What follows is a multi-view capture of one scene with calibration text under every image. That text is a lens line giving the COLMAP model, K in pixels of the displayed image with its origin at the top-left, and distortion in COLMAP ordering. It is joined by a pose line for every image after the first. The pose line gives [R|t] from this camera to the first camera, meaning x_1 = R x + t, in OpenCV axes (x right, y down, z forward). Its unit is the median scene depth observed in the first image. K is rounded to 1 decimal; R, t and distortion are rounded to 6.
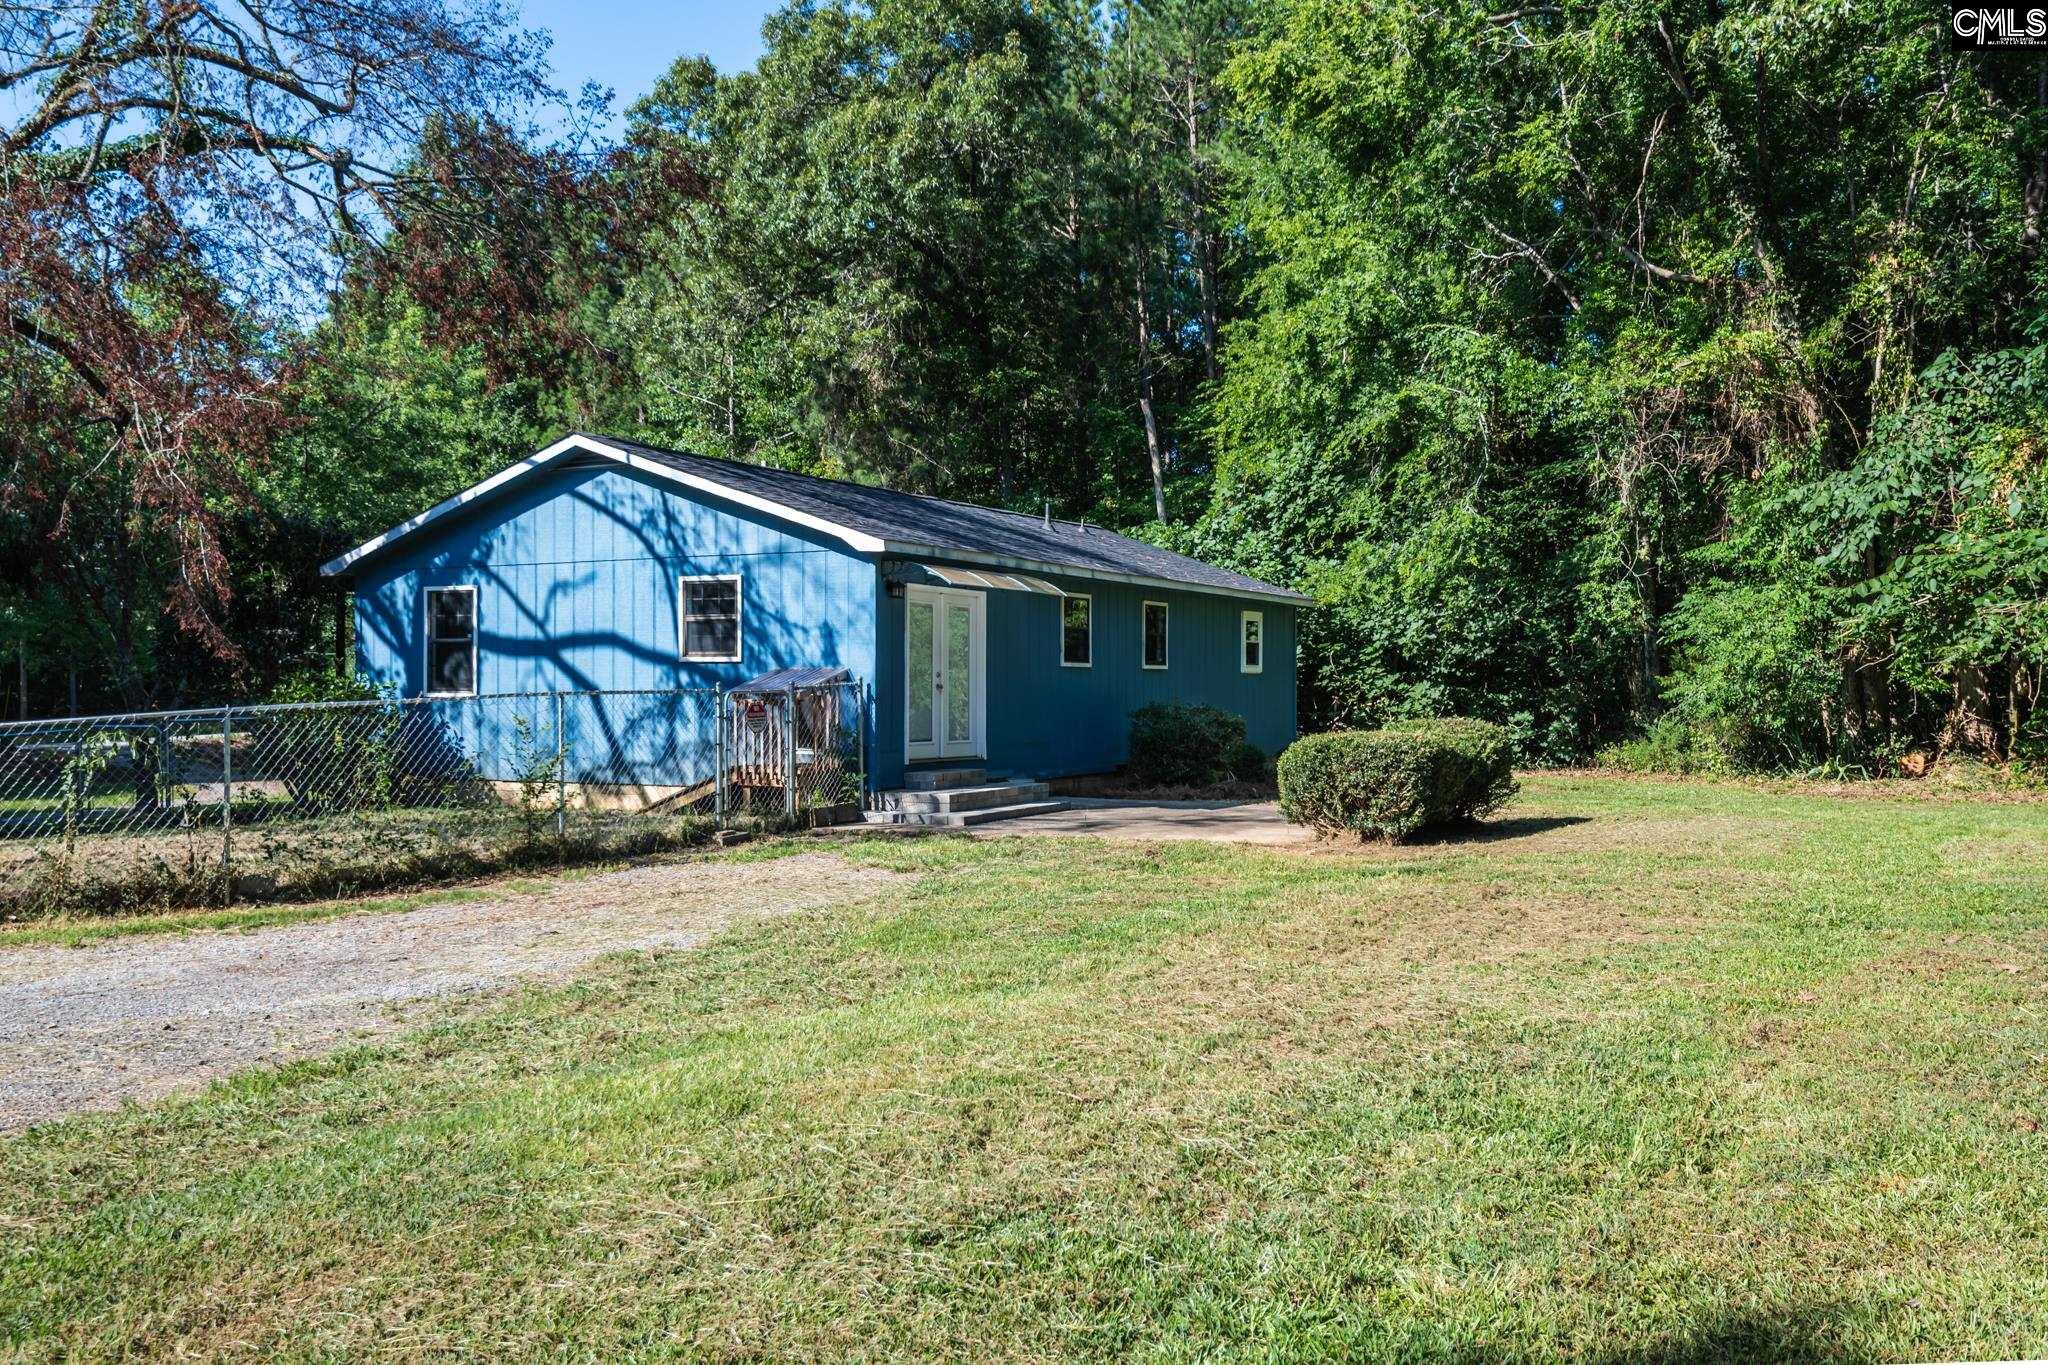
lens RADIAL K [[1763.6, 0, 1023.2], [0, 1763.6, 678.9], [0, 0, 1]] dist [0.023853, 0.001968]
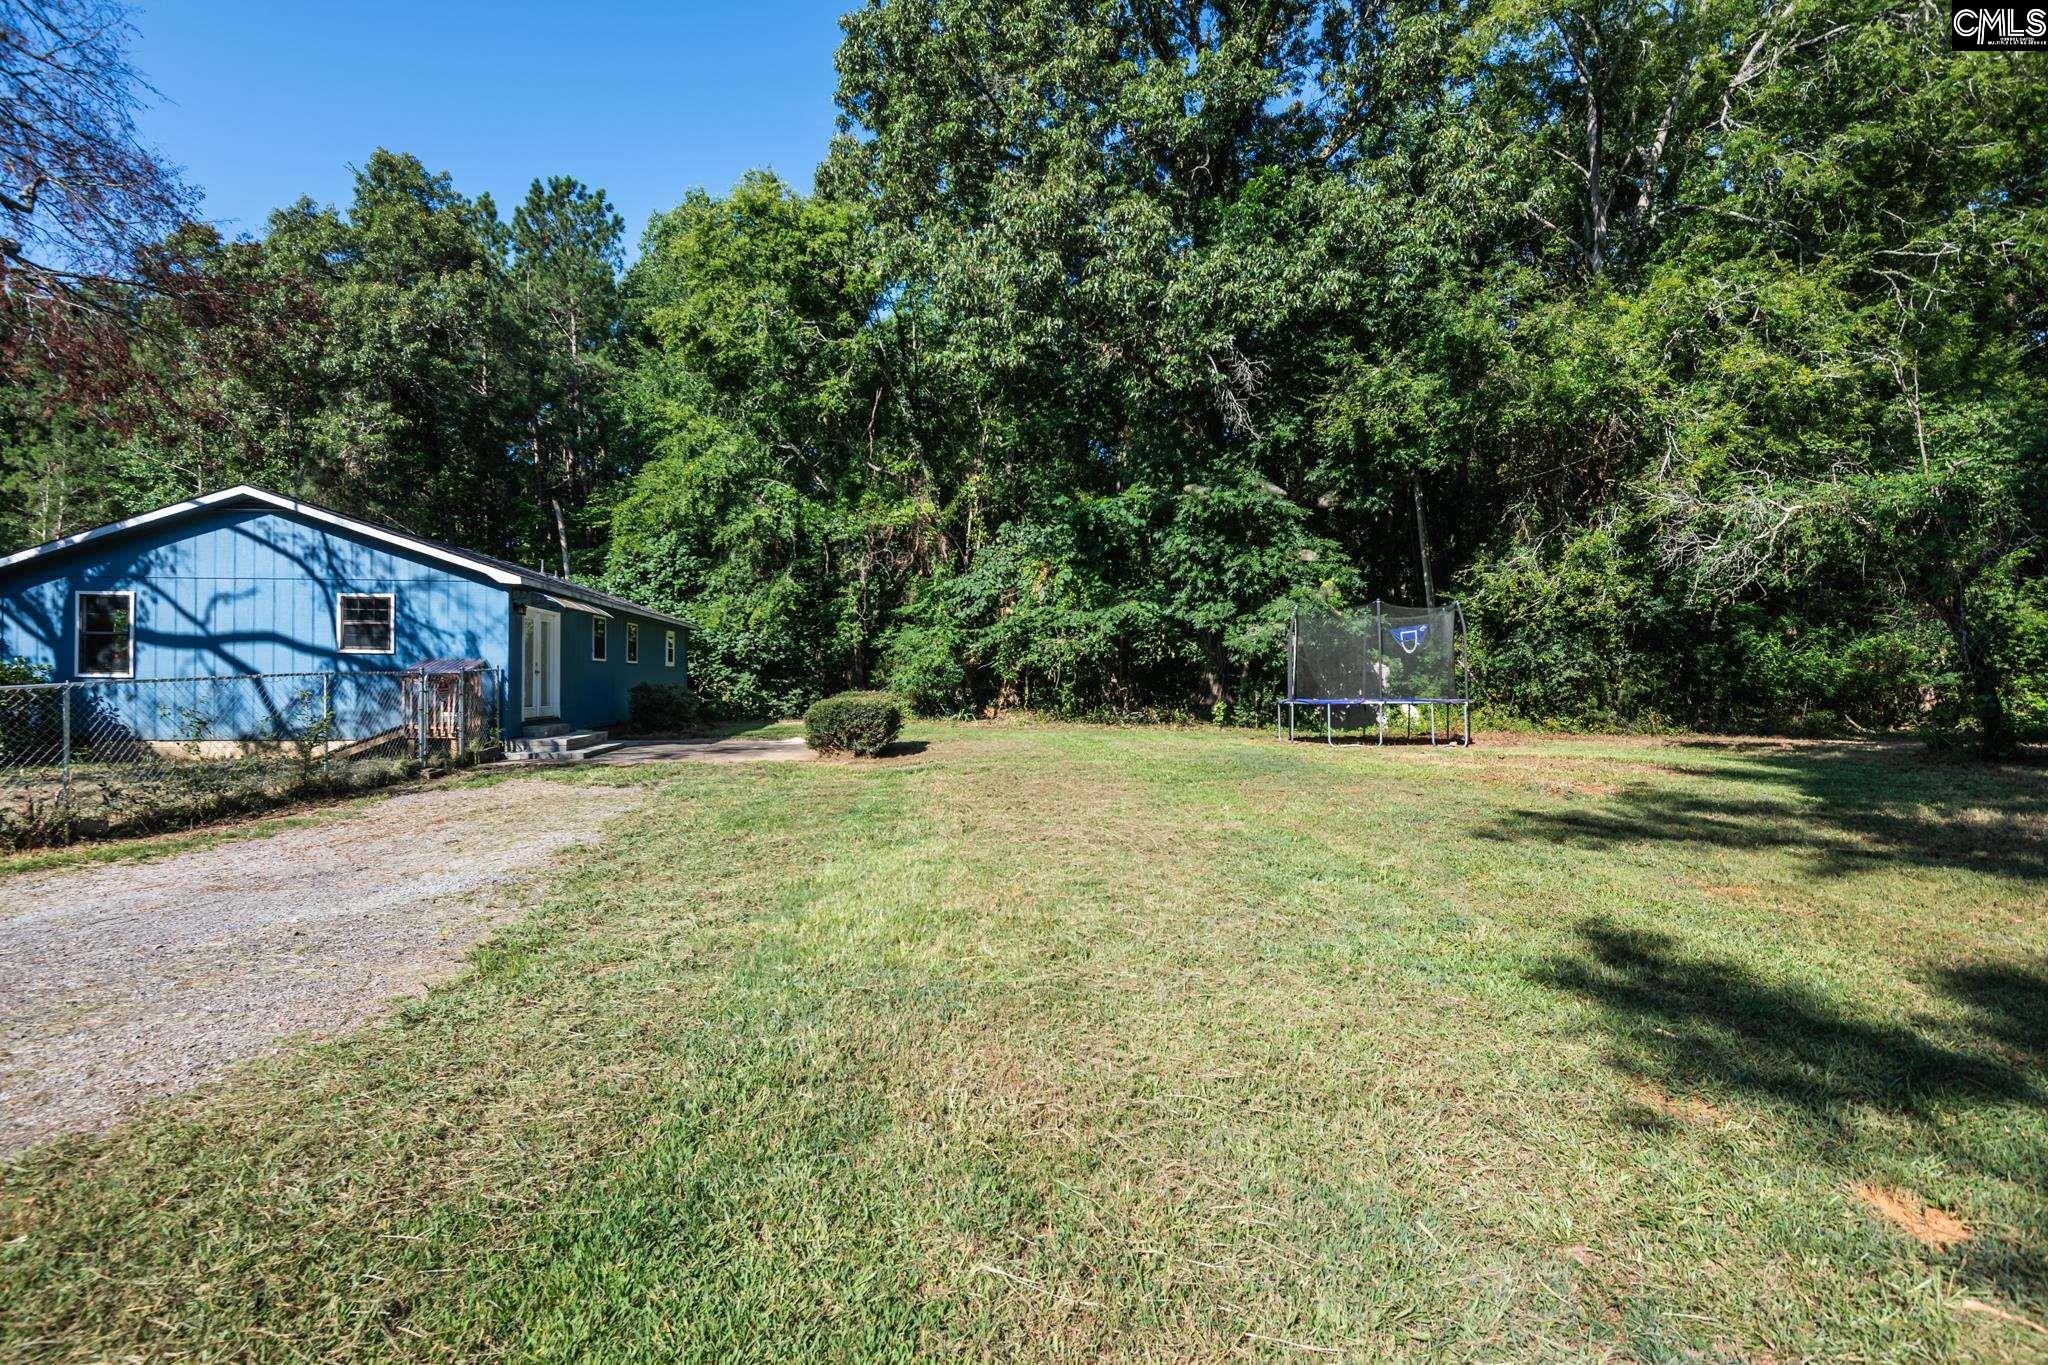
lens RADIAL K [[946.6, 0, 1018.4], [0, 946.6, 686.8], [0, 0, 1]] dist [-0.035063, -0.000787]
pose [[0.805290, -0.000409, 0.592881, -0.185525], [-0.008153, 0.999898, 0.011764, 0.003616], [-0.592825, -0.014307, 0.805204, 0.065002]]
